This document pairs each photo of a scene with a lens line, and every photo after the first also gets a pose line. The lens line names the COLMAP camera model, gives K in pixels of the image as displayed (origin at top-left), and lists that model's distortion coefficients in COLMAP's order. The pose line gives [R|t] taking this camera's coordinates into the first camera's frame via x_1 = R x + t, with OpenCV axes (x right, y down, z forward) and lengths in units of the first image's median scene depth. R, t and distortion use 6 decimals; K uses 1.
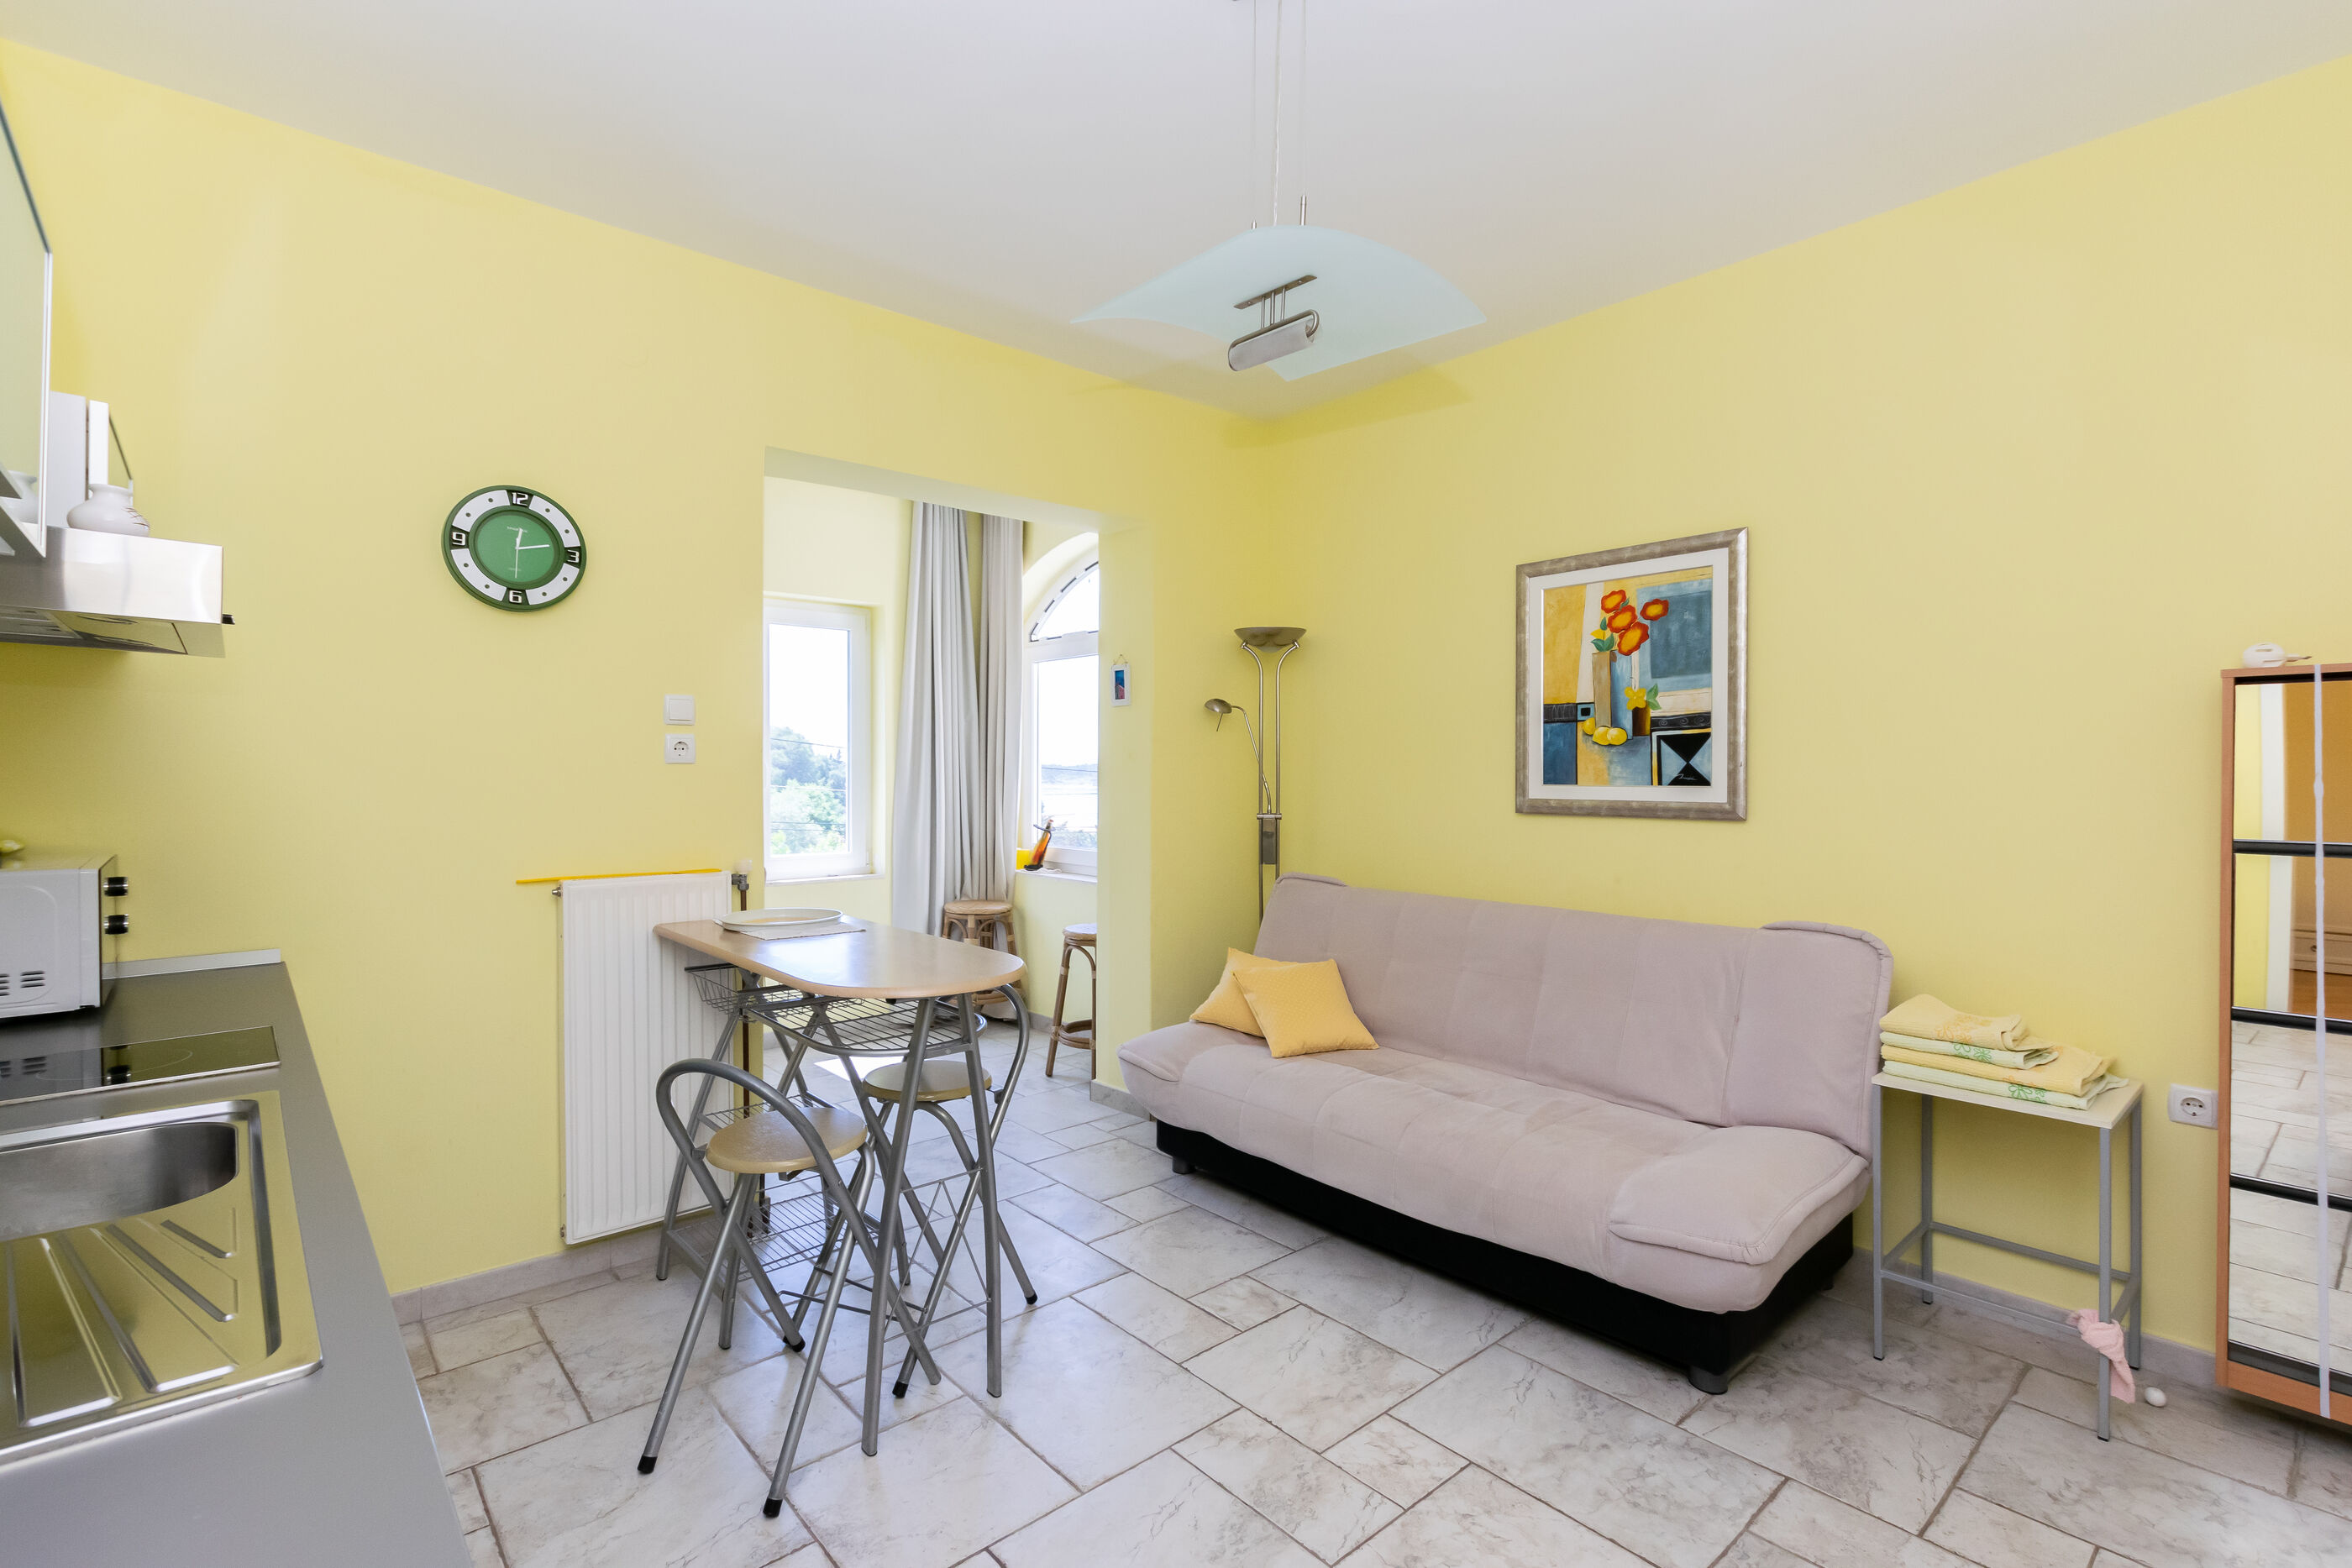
lens RADIAL K [[1060.8, 0, 1176.0], [0, 1060.8, 784.0], [0, 0, 1]] dist [0.003984, 0.000395]
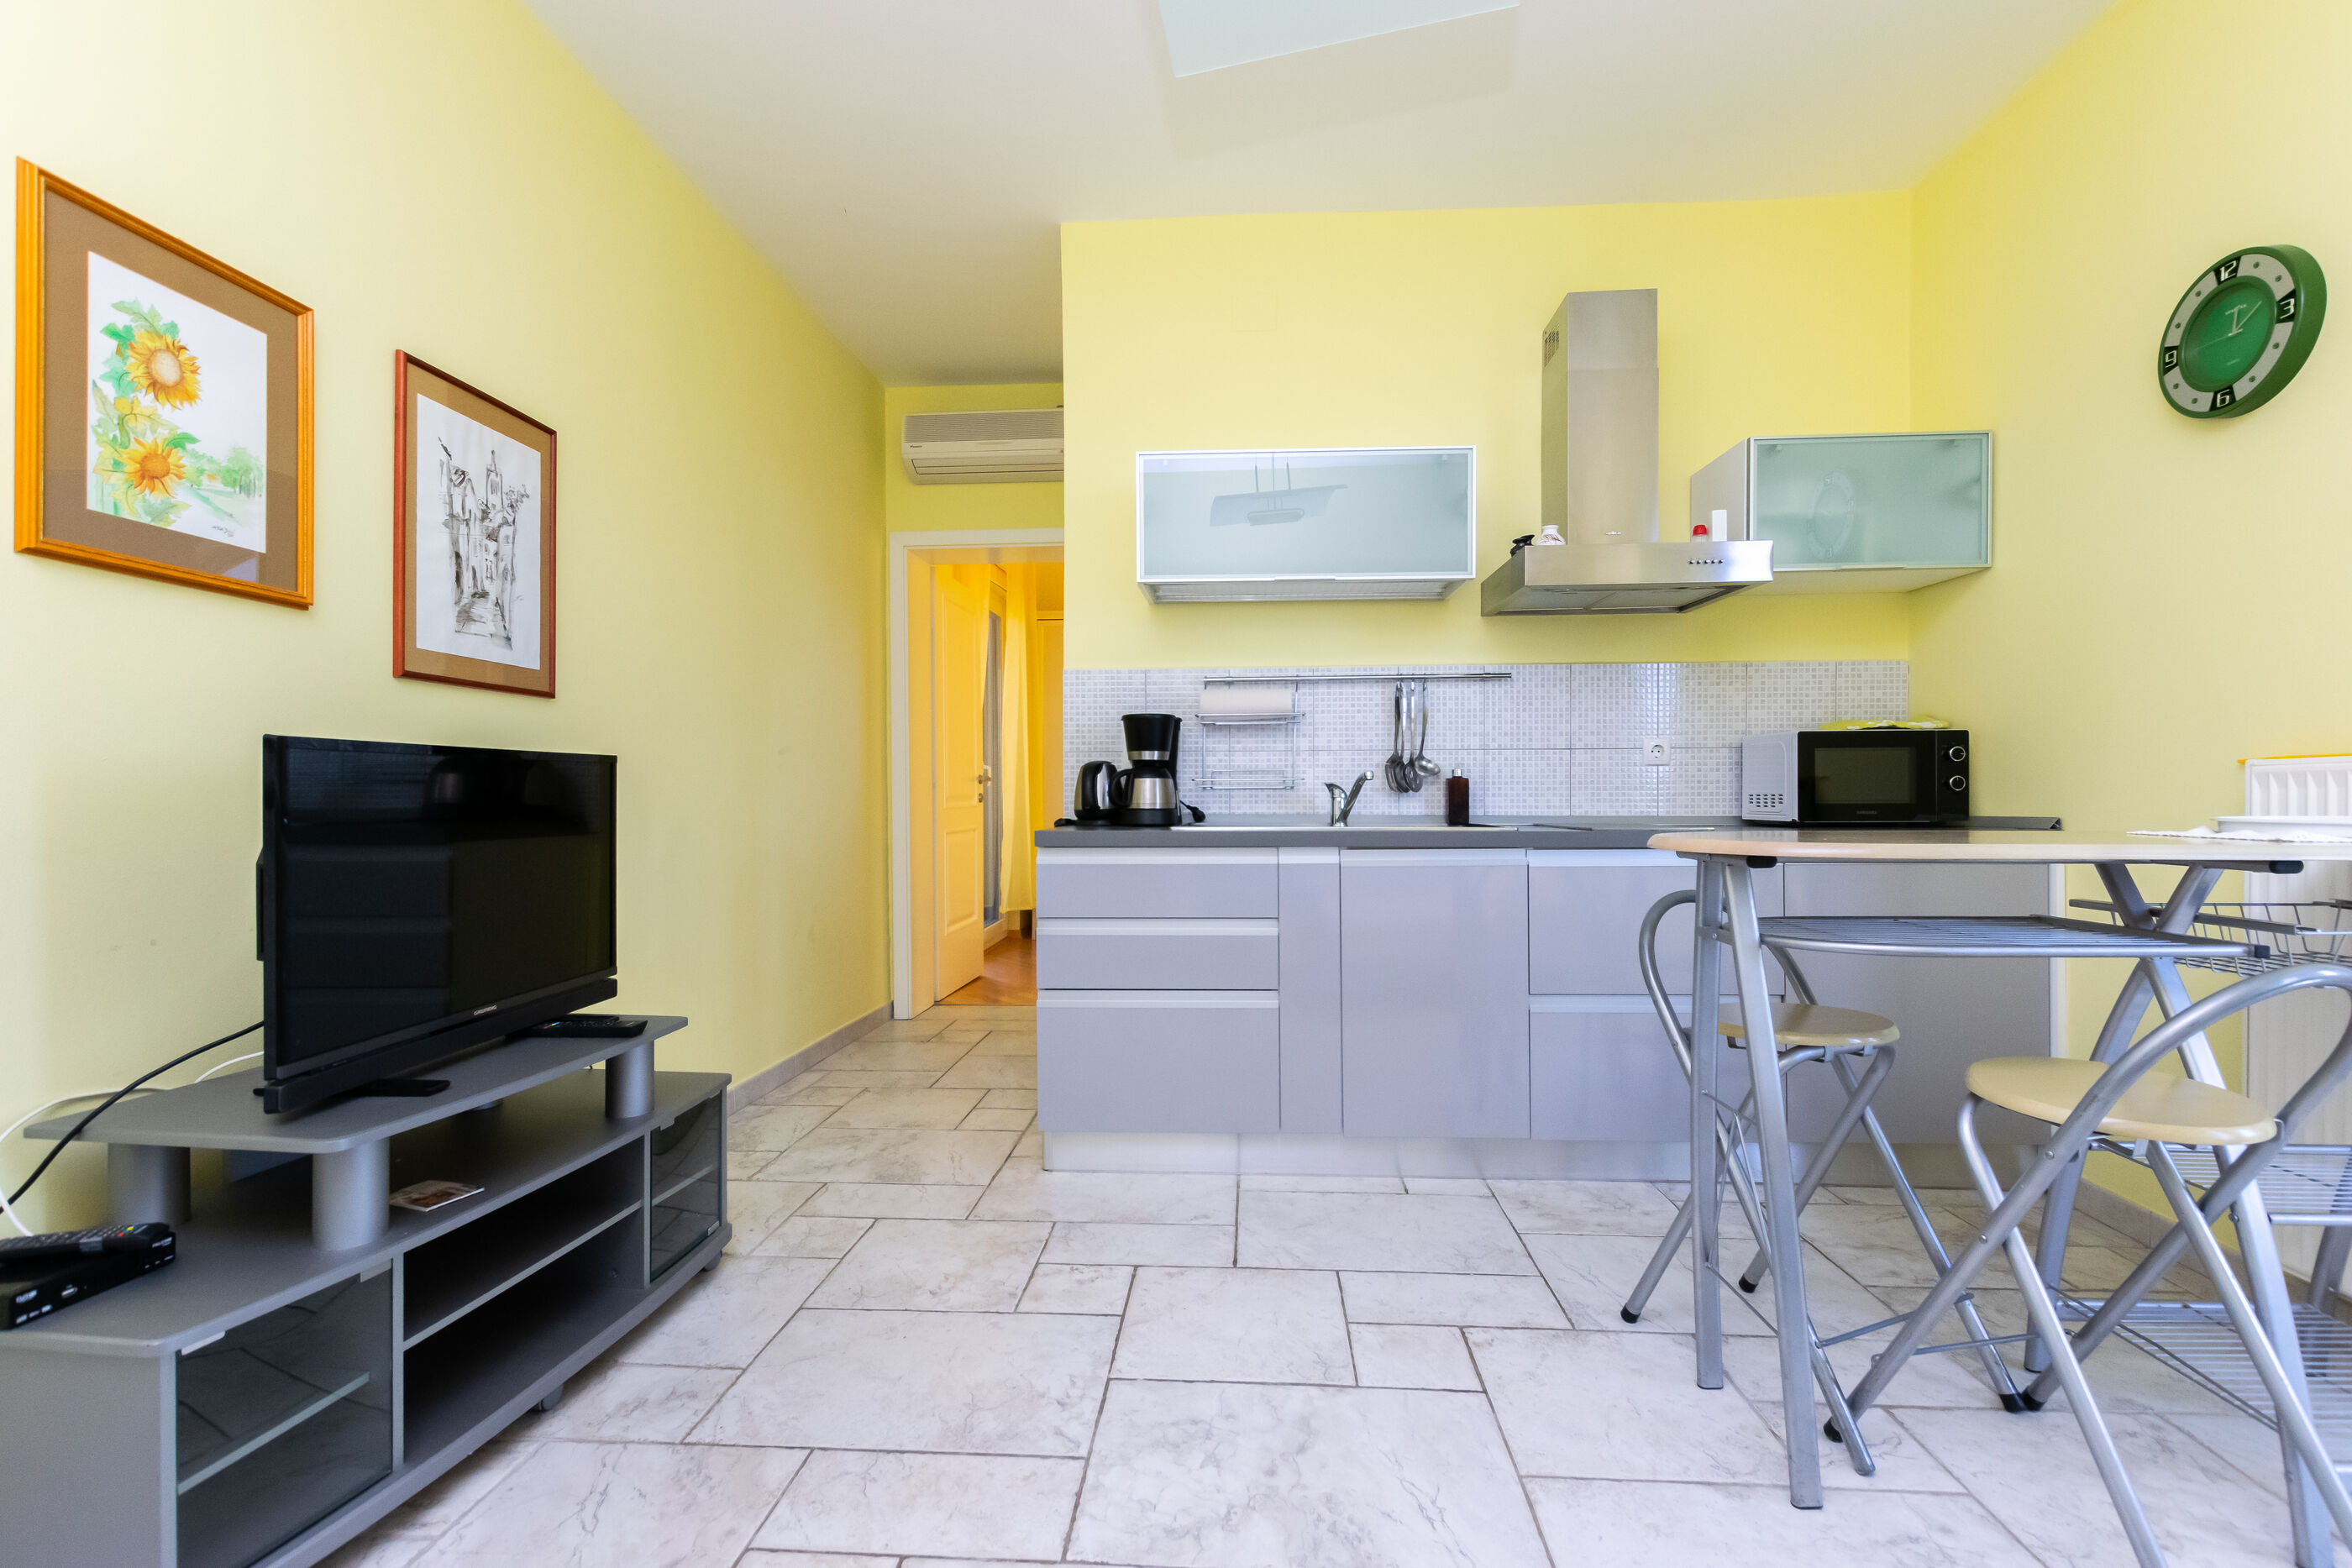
lens RADIAL K [[1033.7, 0, 1196.0], [0, 1033.7, 801.7], [0, 0, 1]] dist [0.010183, -0.004639]
pose [[-0.702745, 0.001389, -0.711441, 0.379358], [-0.008272, 0.999915, 0.010123, 0.099269], [0.711394, 0.012999, -0.702673, 0.826657]]
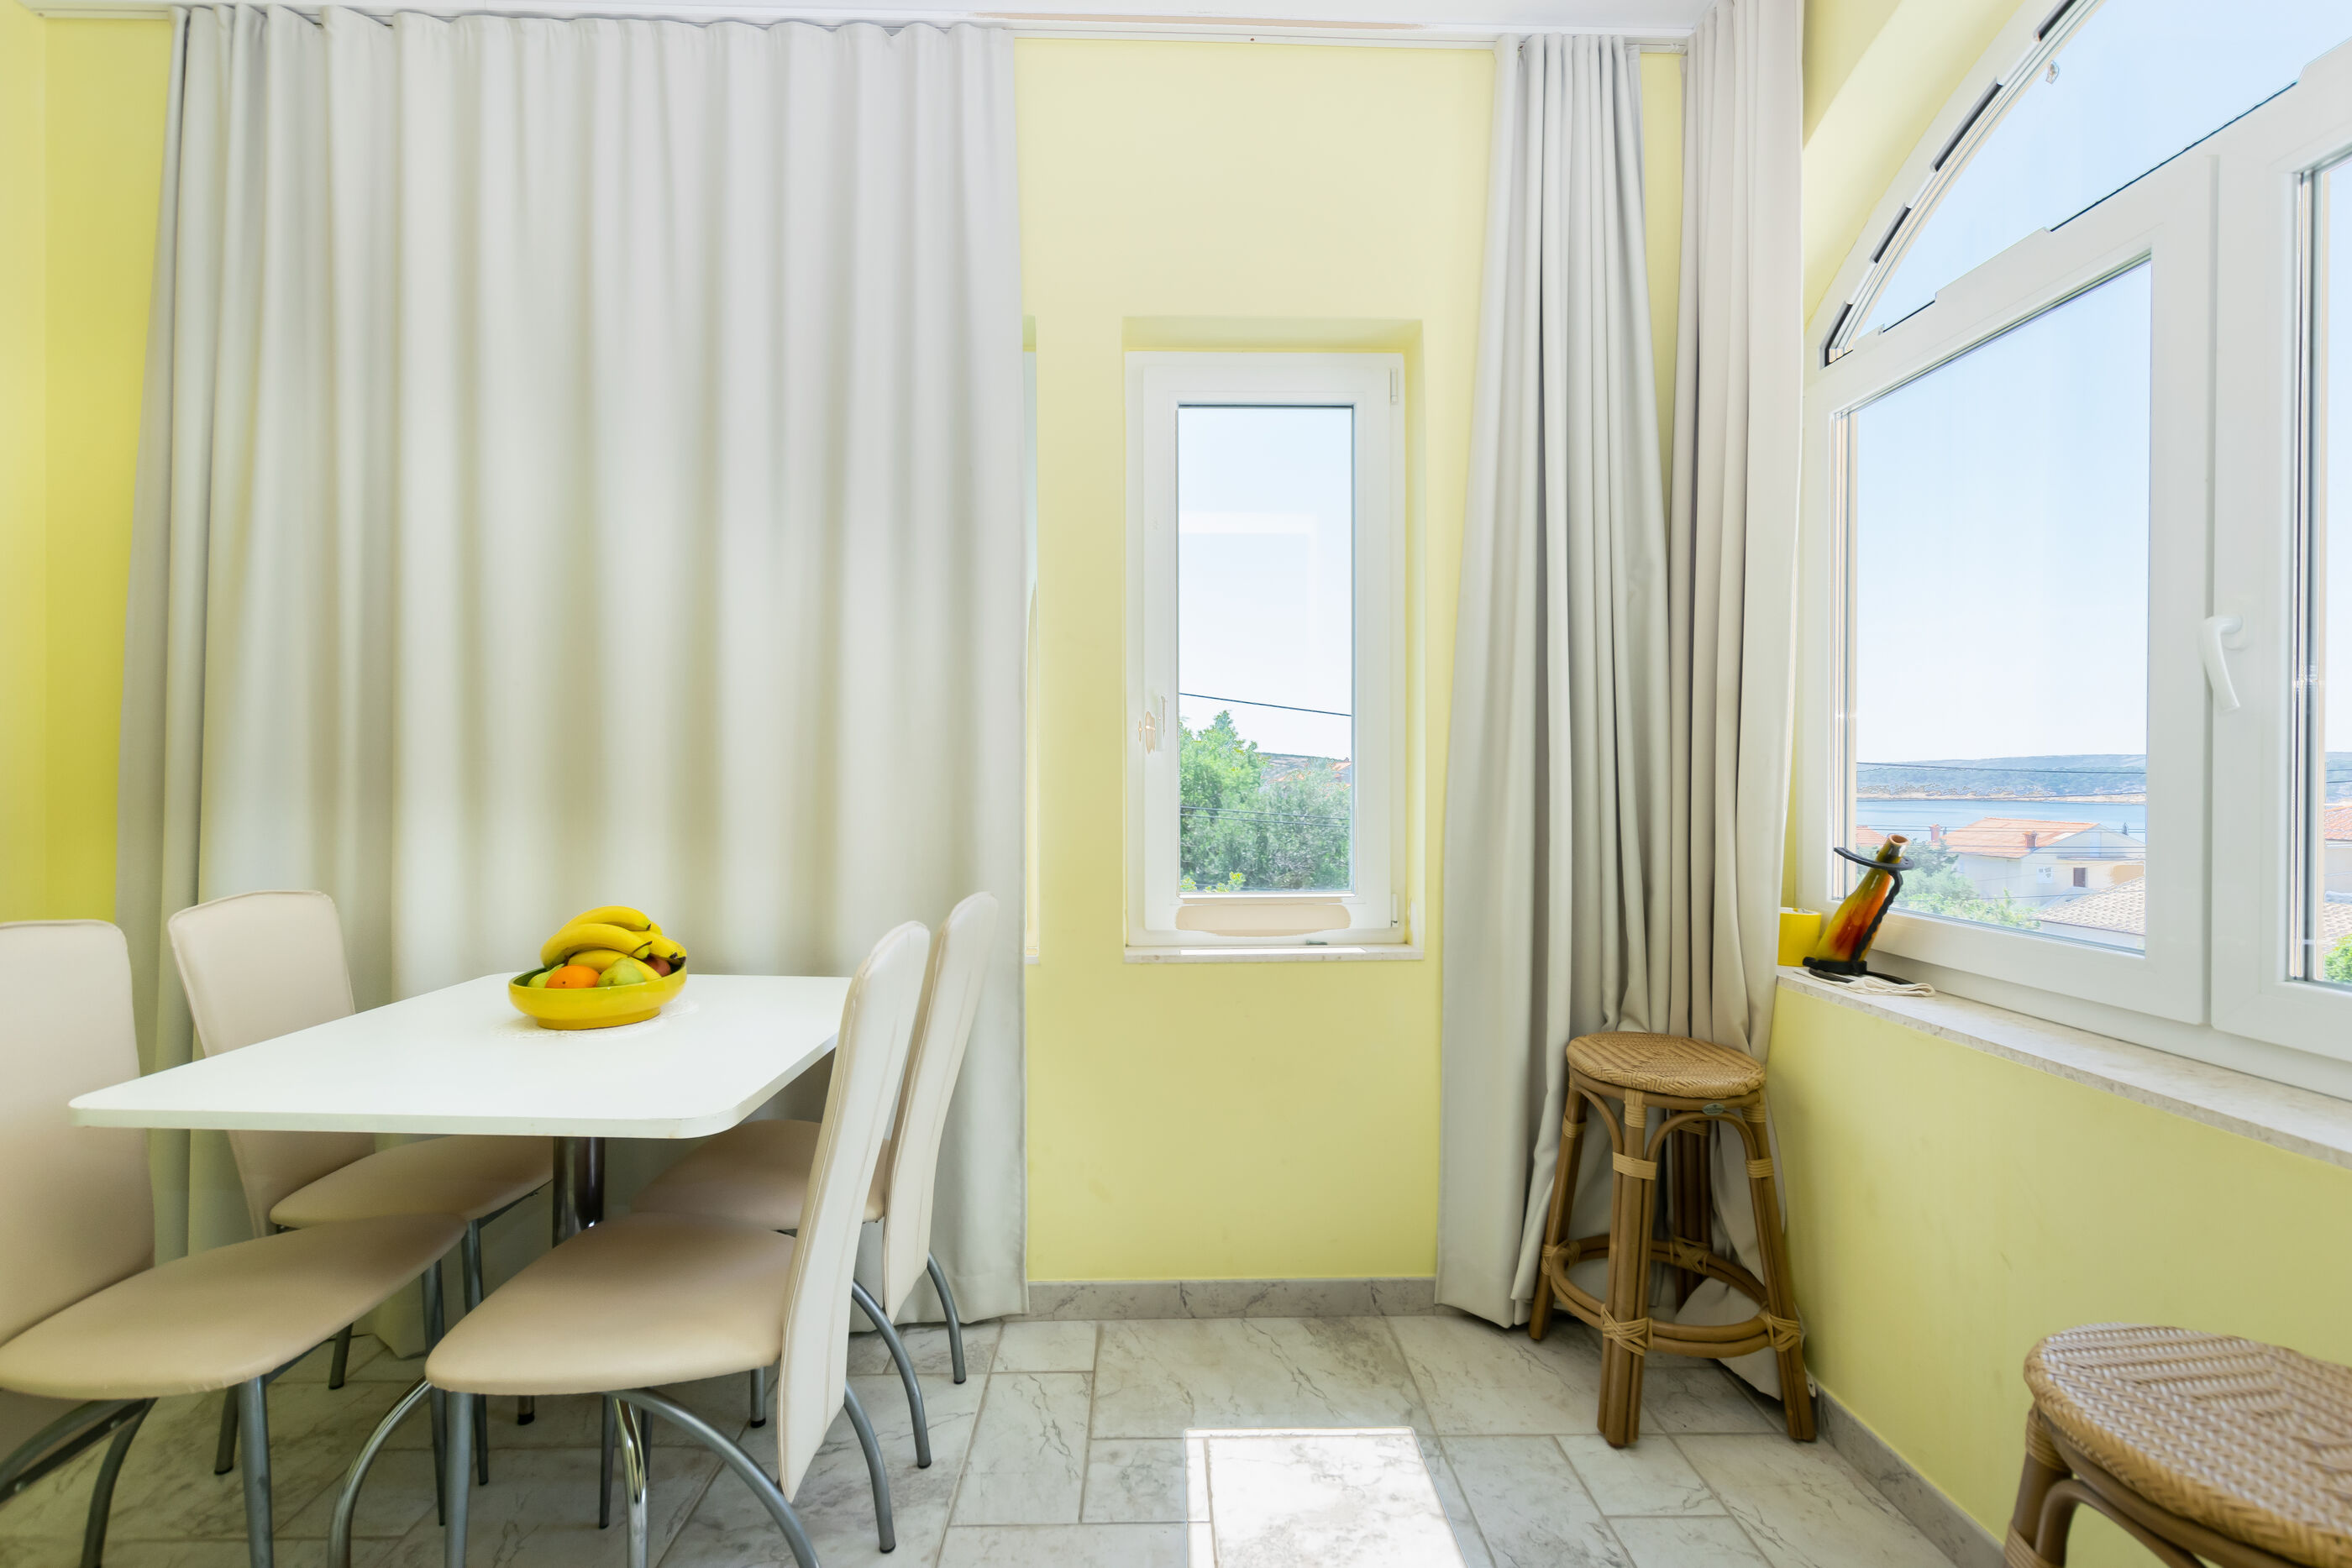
lens RADIAL K [[1010.9, 0, 1177.1], [0, 1010.9, 787.8], [0, 0, 1]] dist [0.019746, -0.008237]
pose [[0.773638, 0.001769, -0.633625, -0.158649], [-0.003503, 0.999993, -0.001485, 0.033730], [0.633618, 0.003369, 0.773639, 1.061992]]
